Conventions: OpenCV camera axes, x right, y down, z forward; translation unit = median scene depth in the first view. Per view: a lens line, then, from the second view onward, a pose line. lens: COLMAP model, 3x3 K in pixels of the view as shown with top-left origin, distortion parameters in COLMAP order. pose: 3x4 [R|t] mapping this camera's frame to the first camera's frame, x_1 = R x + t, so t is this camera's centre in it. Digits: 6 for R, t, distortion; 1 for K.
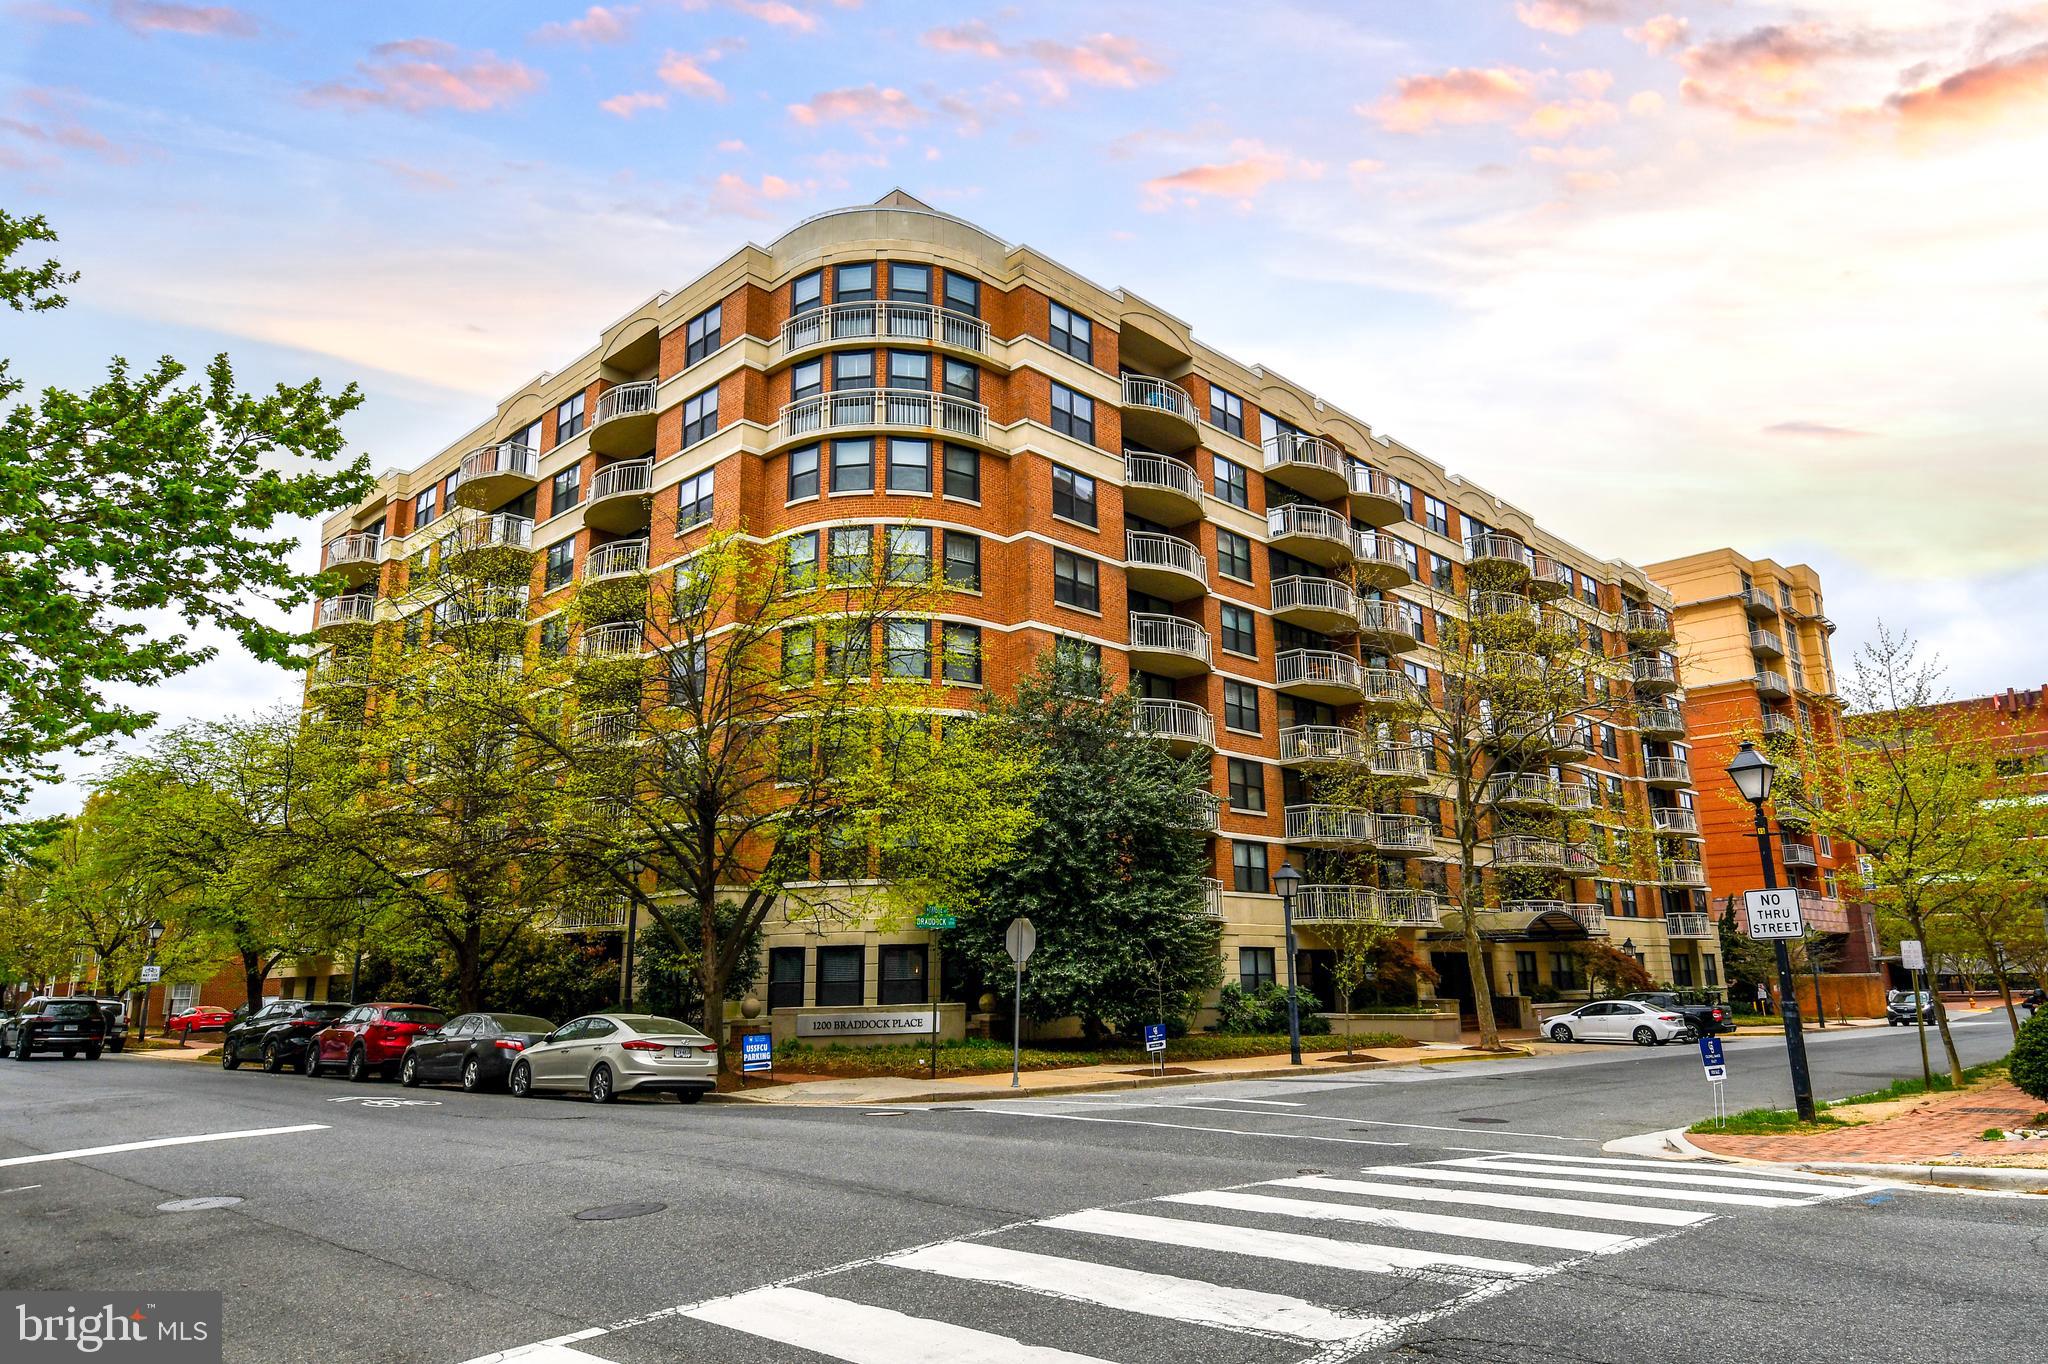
lens RADIAL K [[1280.9, 0, 1024.0], [0, 1280.9, 682.0], [0, 0, 1]] dist [0.000695, 0.000028]
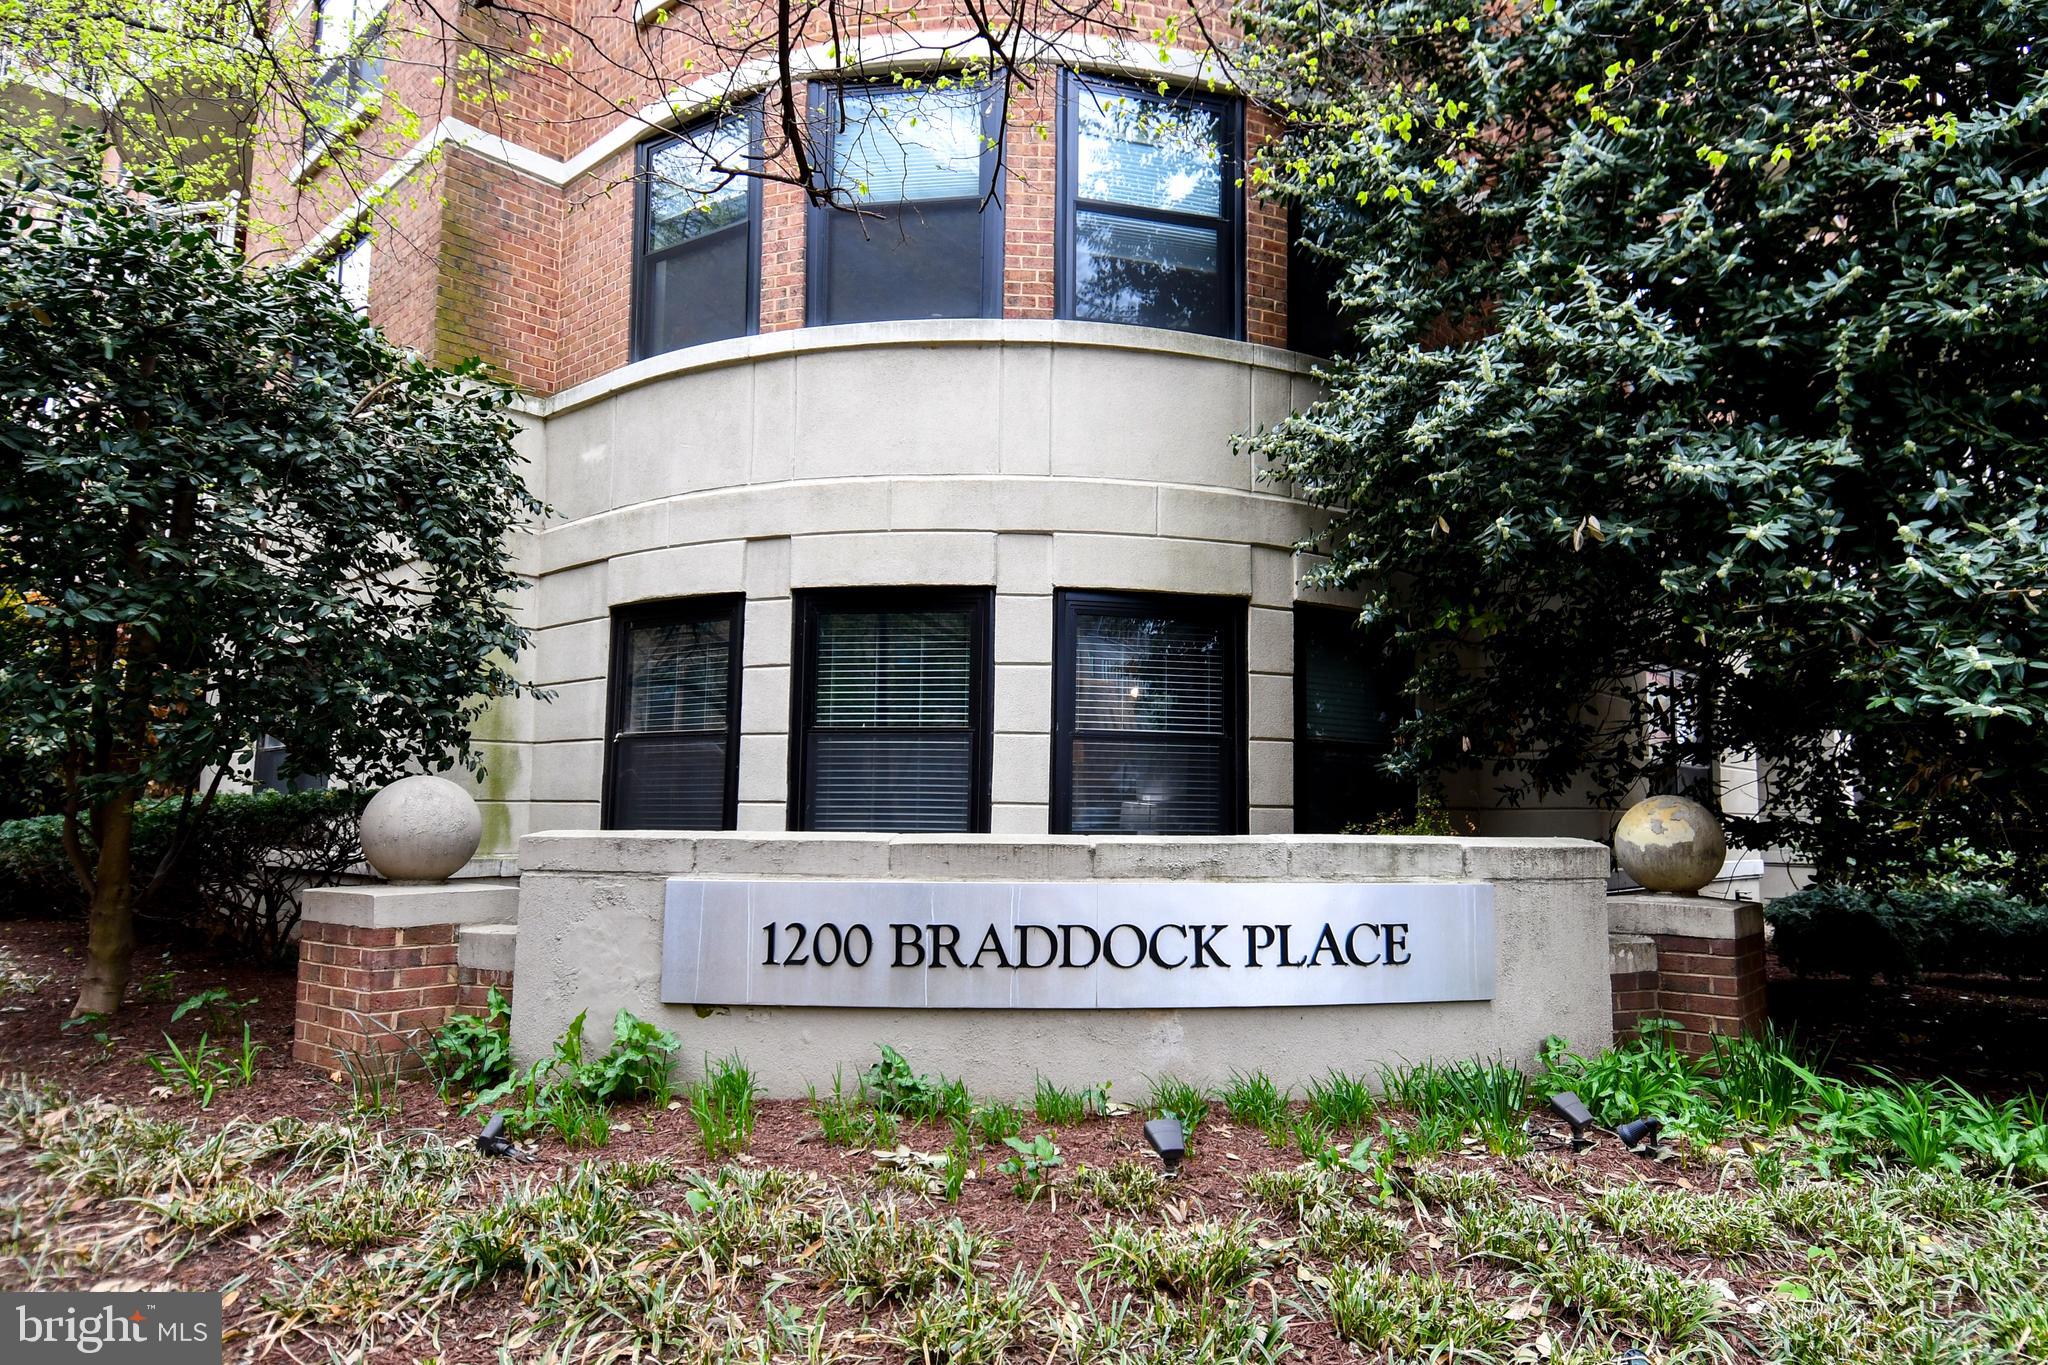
lens RADIAL K [[1100.2, 0, 1024.0], [0, 1100.2, 682.5], [0, 0, 1]] dist [0.068265, -0.074839]
pose [[0.998637, 0.027709, 0.044240, -0.129009], [-0.032746, 0.992527, 0.117548, 0.201222], [-0.040652, -0.118837, 0.992081, 0.802368]]
